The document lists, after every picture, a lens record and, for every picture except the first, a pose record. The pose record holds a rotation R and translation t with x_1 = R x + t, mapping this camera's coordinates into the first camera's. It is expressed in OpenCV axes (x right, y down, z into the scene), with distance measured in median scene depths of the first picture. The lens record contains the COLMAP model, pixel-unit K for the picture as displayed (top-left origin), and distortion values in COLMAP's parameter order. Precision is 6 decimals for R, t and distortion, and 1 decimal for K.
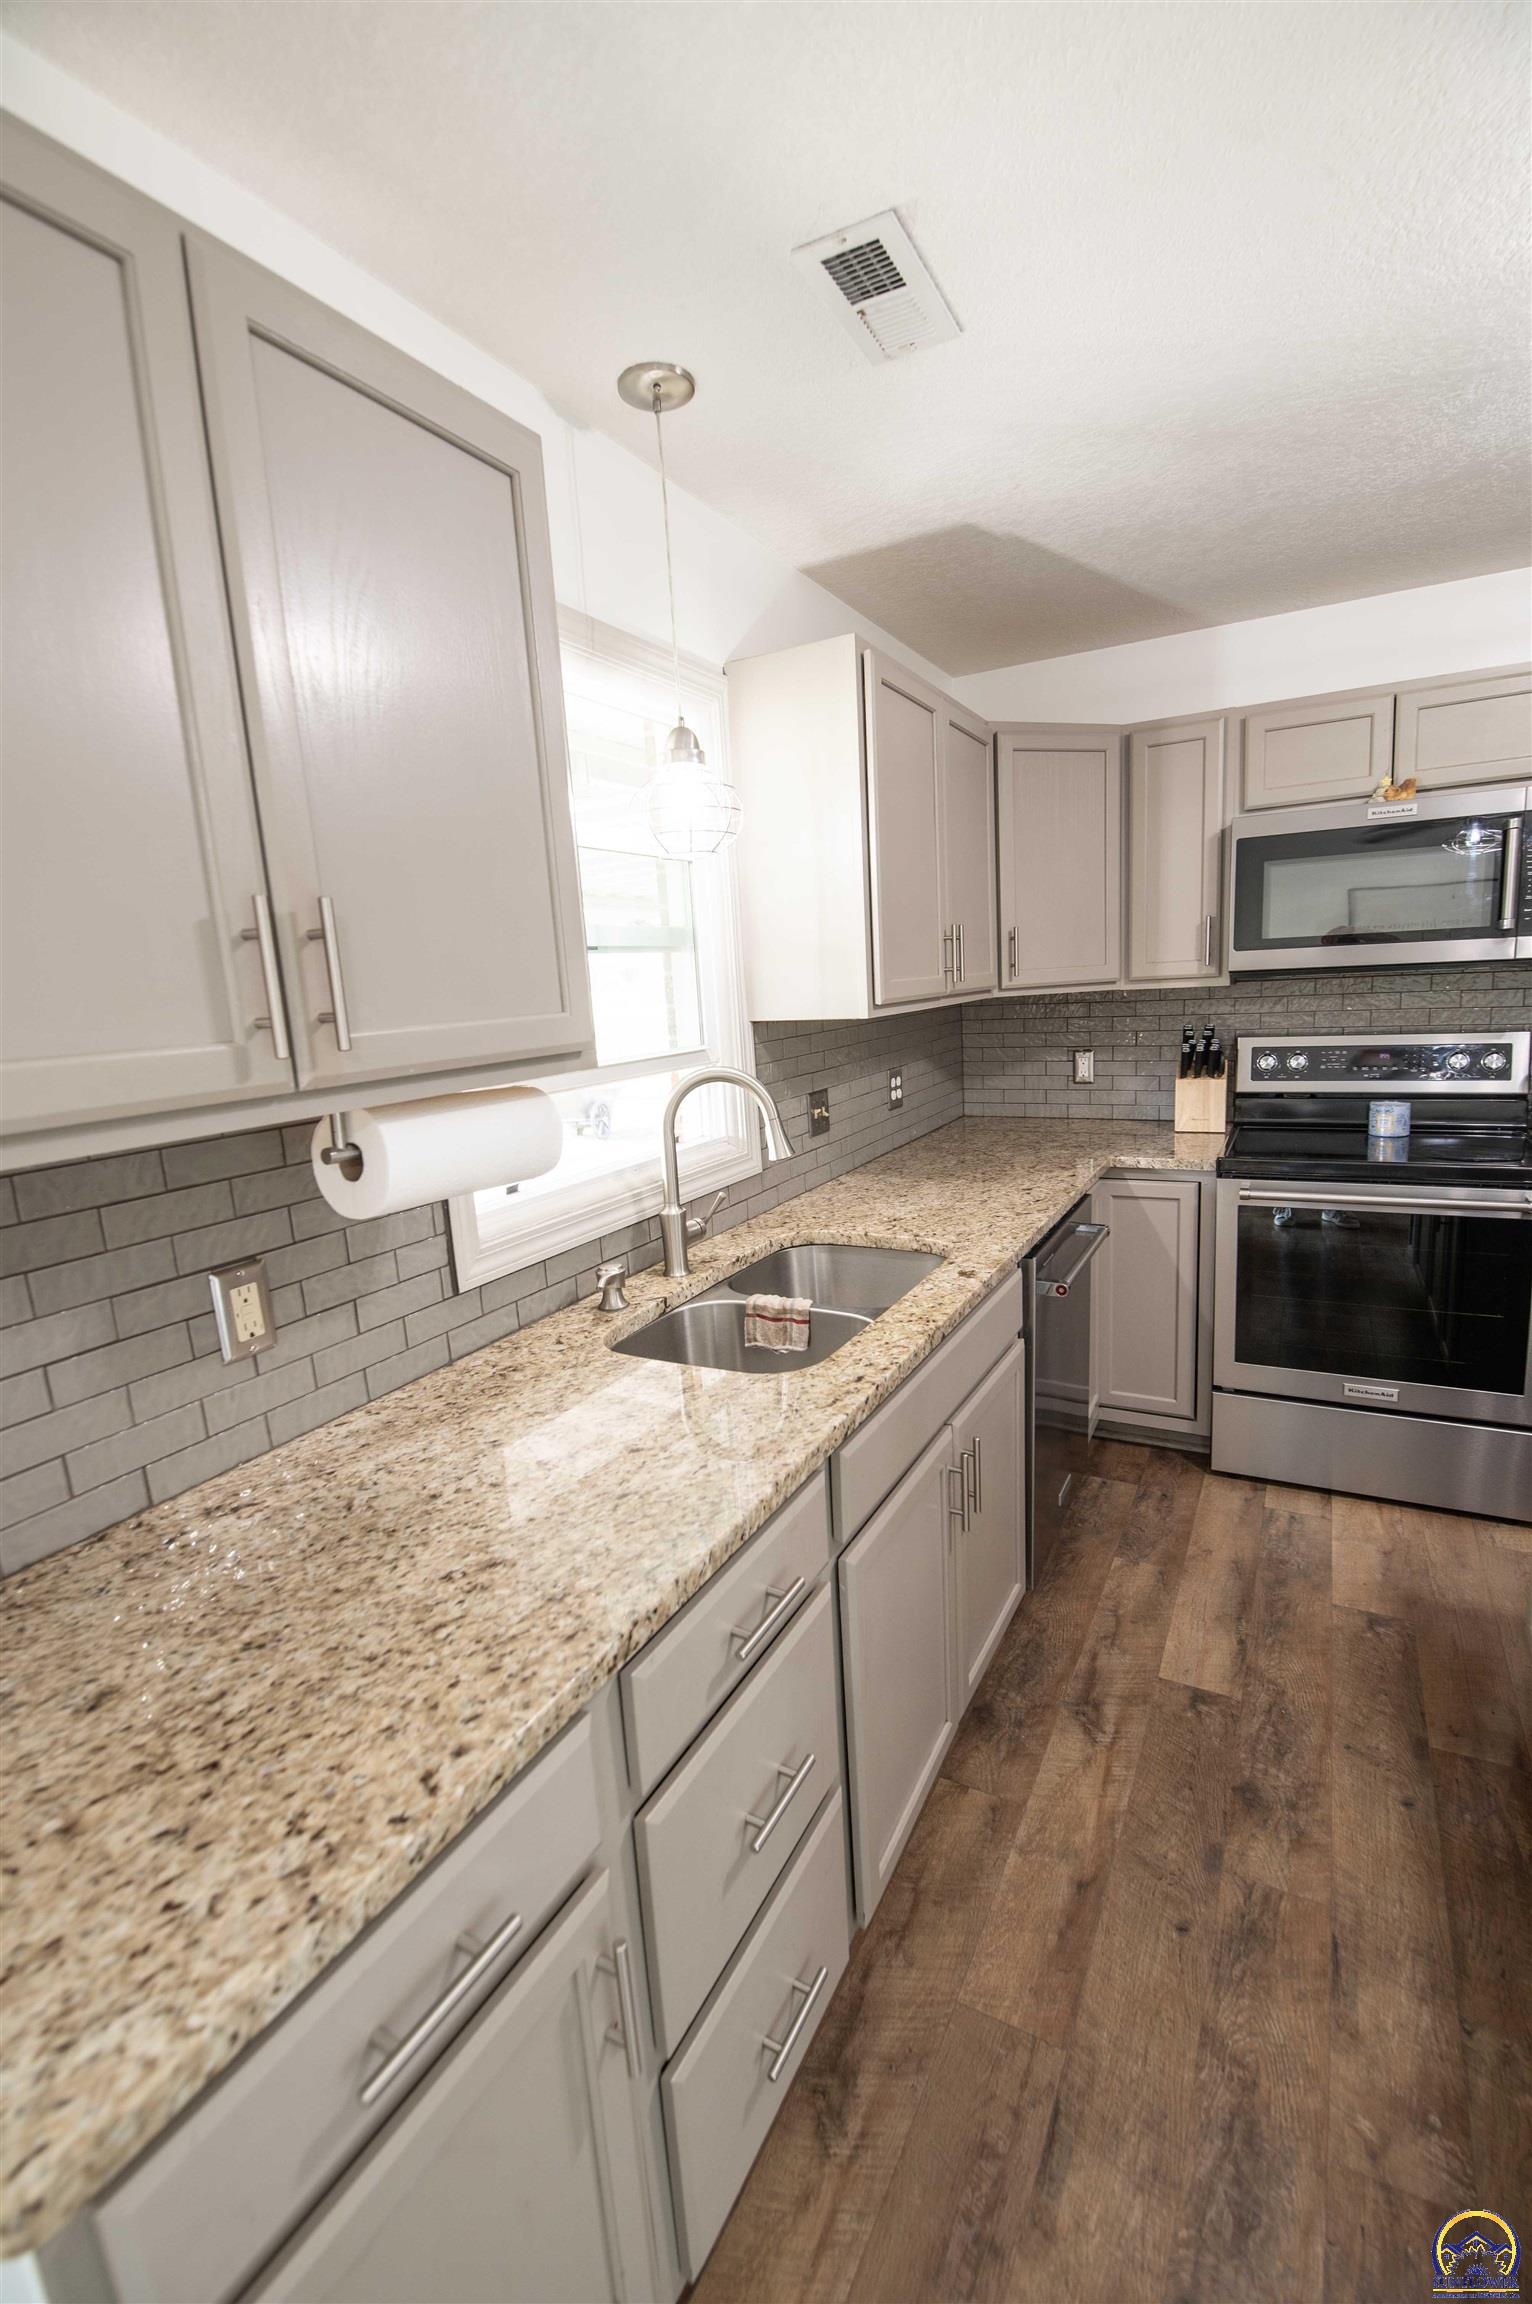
lens RADIAL K [[994.7, 0, 780.5], [0, 994.7, 1153.5], [0, 0, 1]] dist [-0.000024, -0.010500]
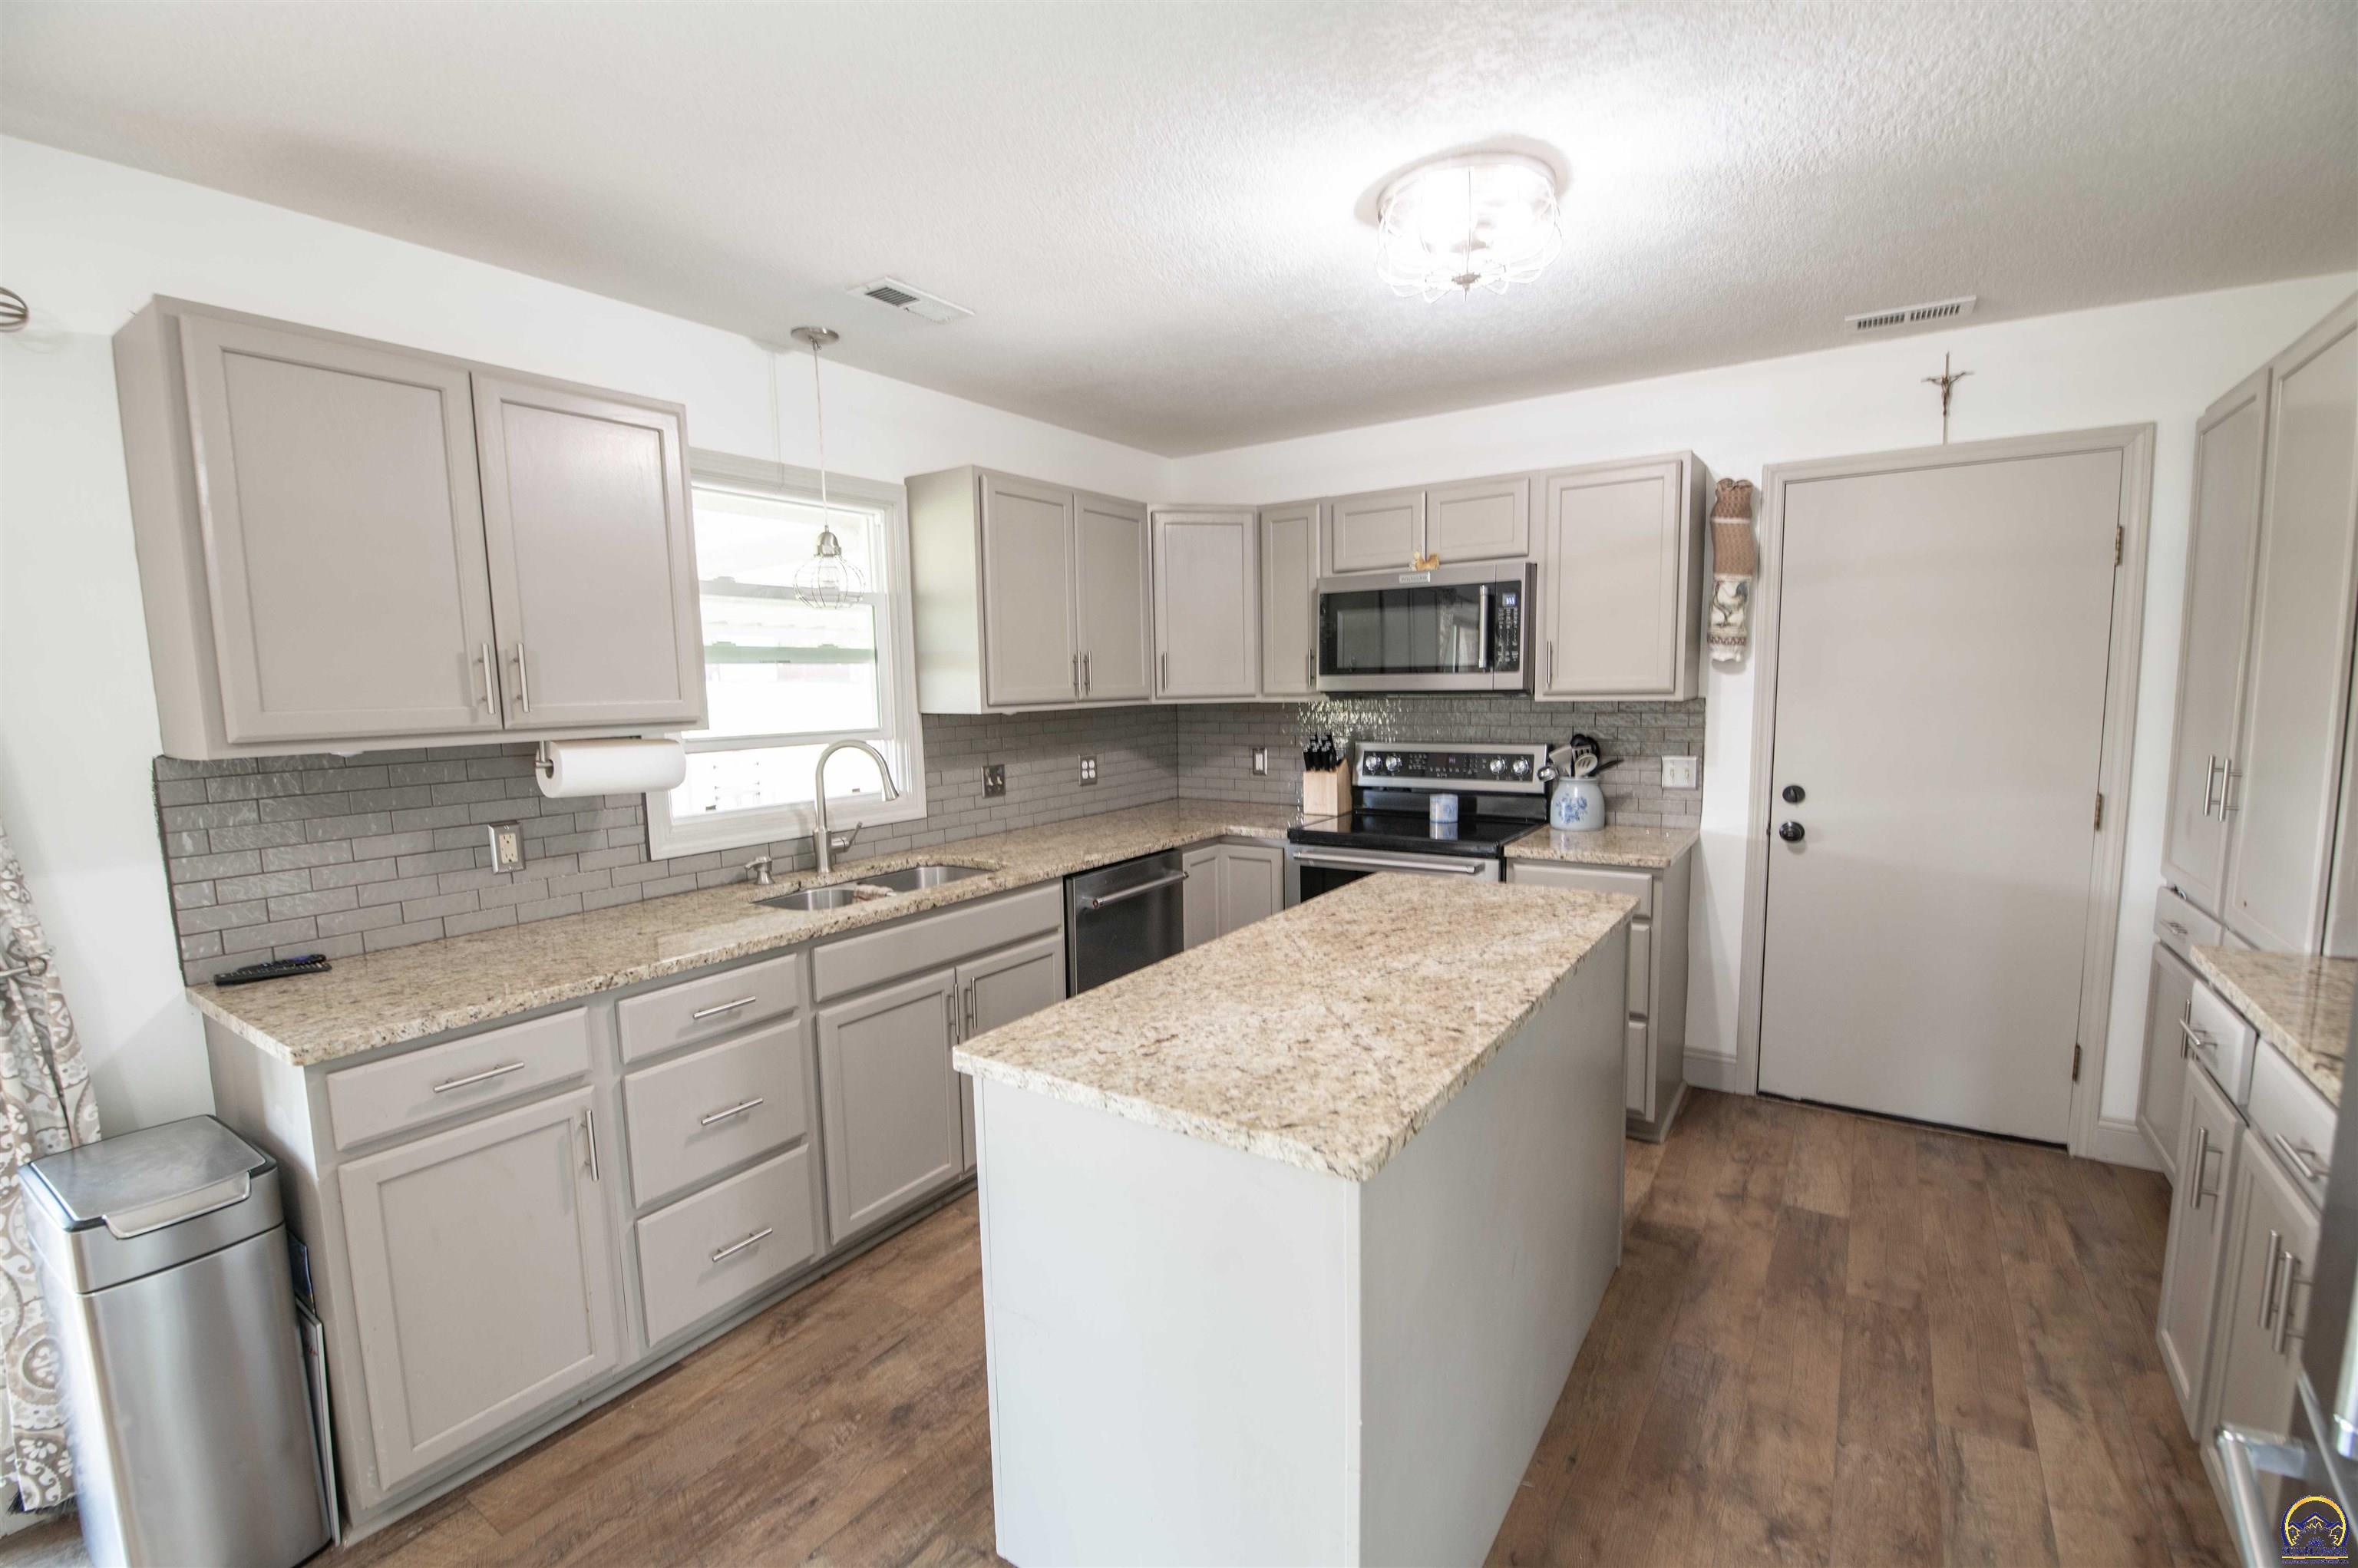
lens RADIAL K [[1018.0, 0, 1176.4], [0, 1018.0, 798.2], [0, 0, 1]] dist [-0.000024, -0.010500]
pose [[0.993744, 0.047131, -0.101249, 0.438549], [-0.052915, 0.997071, -0.055217, 0.048057], [0.098350, 0.060229, 0.993328, -0.386044]]
